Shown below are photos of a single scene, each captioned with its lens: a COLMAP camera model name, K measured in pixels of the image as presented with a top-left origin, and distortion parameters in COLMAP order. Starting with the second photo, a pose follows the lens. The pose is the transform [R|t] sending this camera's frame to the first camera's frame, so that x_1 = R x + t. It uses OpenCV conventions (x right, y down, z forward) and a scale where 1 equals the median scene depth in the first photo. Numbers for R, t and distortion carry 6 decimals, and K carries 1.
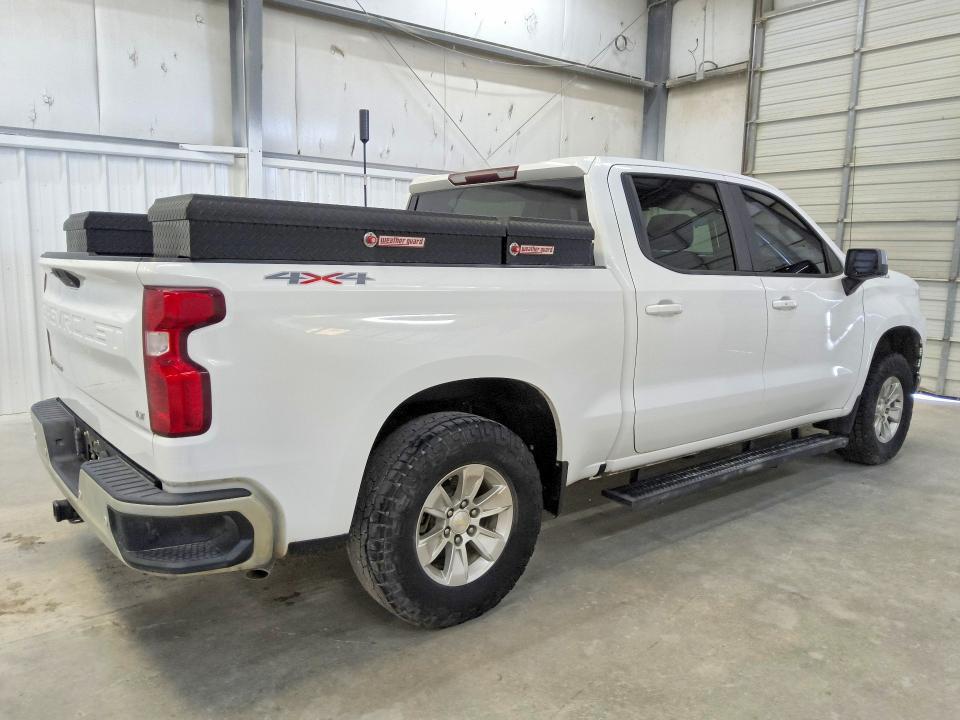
lens RADIAL K [[758.1, 0, 469.5], [0, 758.1, 363.9], [0, 0, 1]] dist [0.008591, -0.001143]
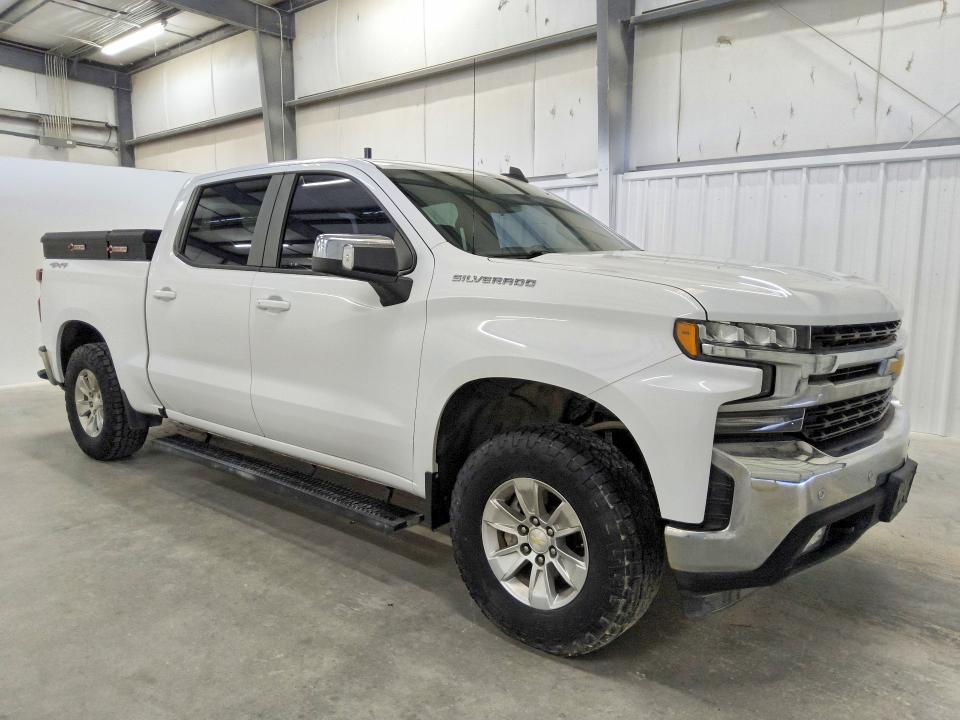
lens RADIAL K [[758.1, 0, 471.4], [0, 758.1, 360.9], [0, 0, 1]] dist [0.008591, -0.001143]
pose [[0.148781, 0.112815, -0.982414, 1.322203], [-0.148544, 0.984748, 0.090587, -0.128632], [0.977650, 0.132454, 0.163269, 1.101495]]
